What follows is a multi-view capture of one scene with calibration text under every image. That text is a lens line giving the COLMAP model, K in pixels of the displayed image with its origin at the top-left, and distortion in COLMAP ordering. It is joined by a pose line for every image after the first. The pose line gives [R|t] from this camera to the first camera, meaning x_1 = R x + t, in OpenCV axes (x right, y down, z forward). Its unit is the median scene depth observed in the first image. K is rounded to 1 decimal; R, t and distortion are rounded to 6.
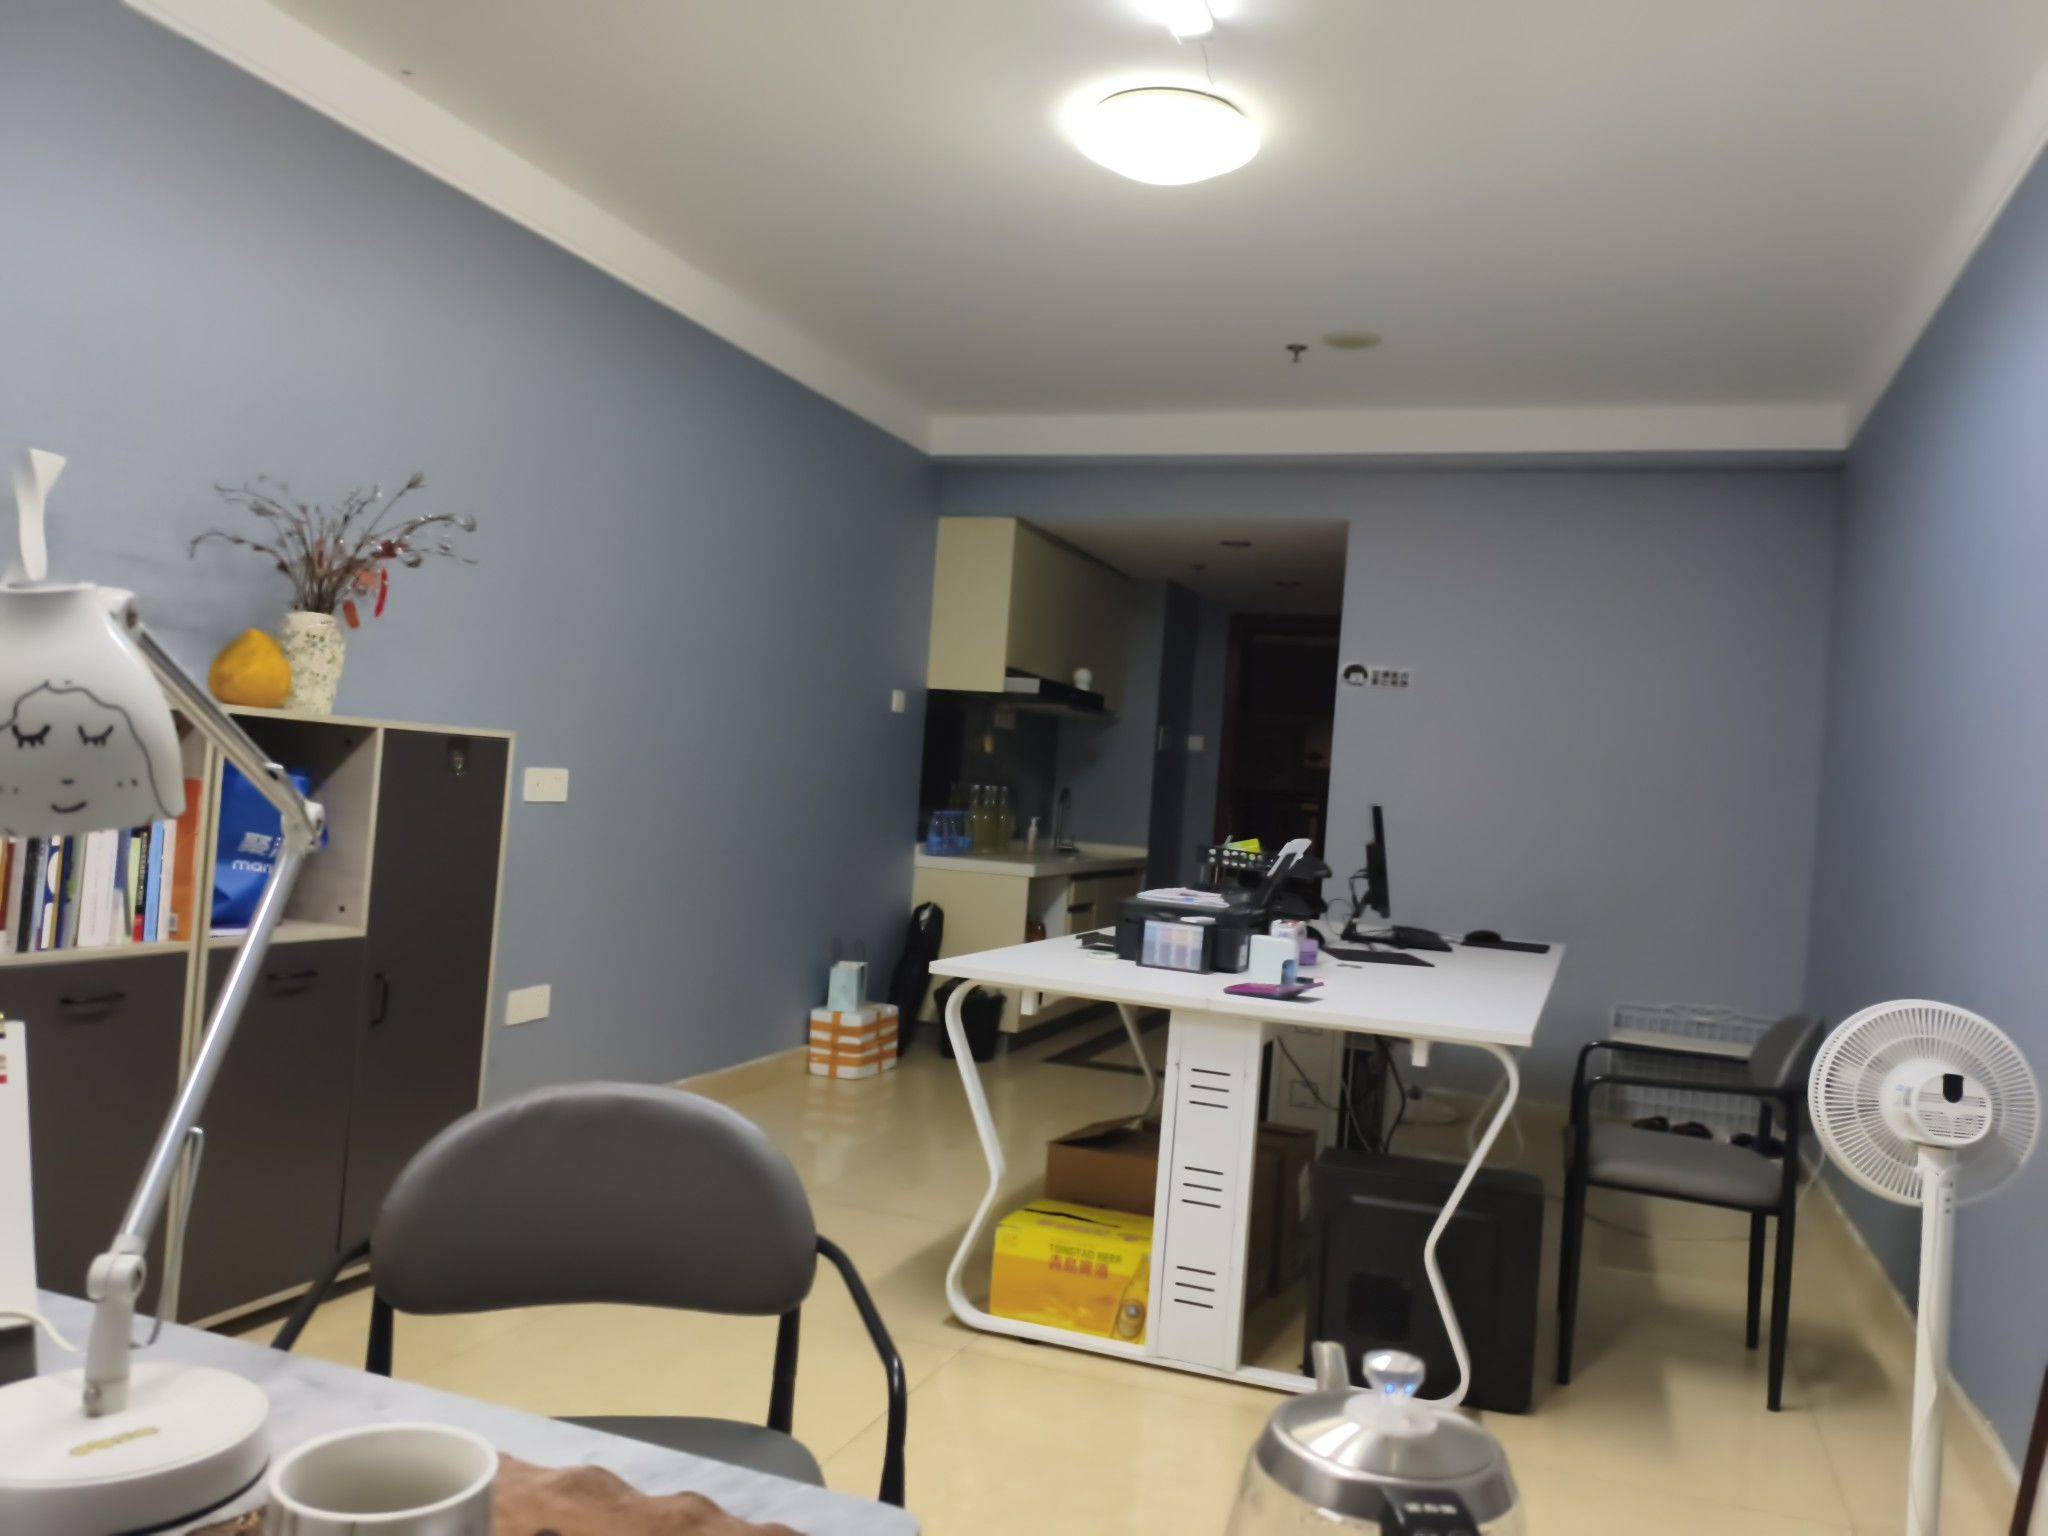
lens RADIAL K [[1609.8, 0, 1020.4], [0, 1609.8, 771.9], [0, 0, 1]] dist [0.090368, -0.190791]
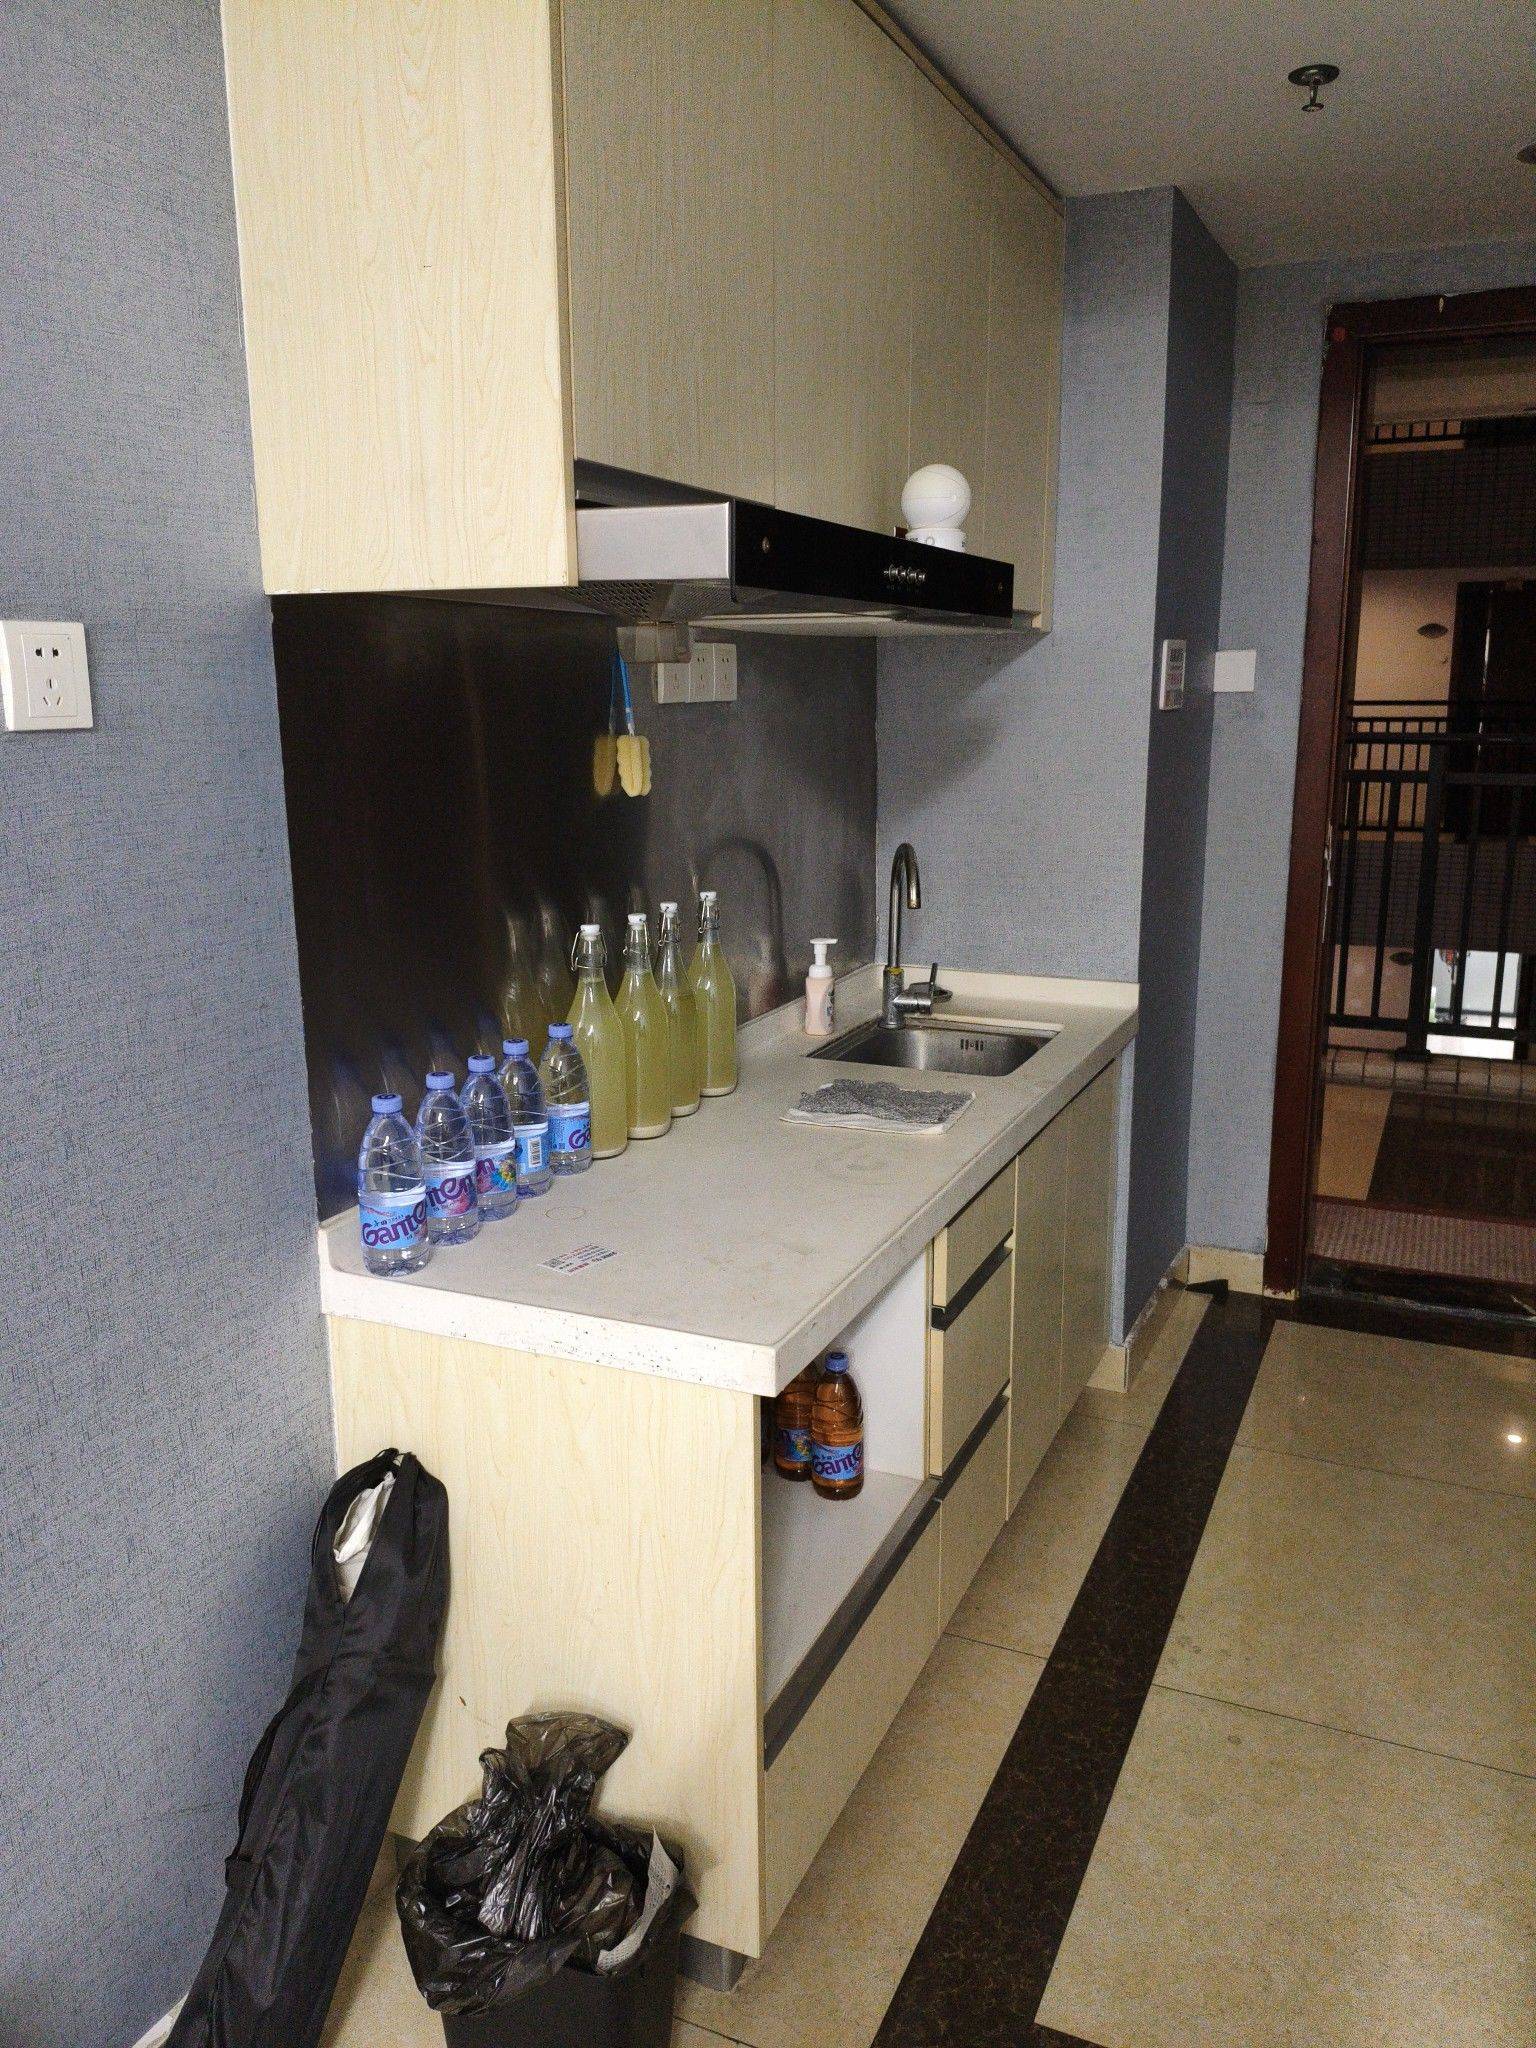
lens RADIAL K [[1609.8, 0, 768.0], [0, 1609.8, 1024.0], [0, 0, 1]] dist [0.090368, -0.190791]
pose [[0.994582, -0.064445, -0.081571, 0.026436], [0.080628, 0.973507, 0.213968, -0.032650], [0.065621, -0.219386, 0.973429, 0.693137]]
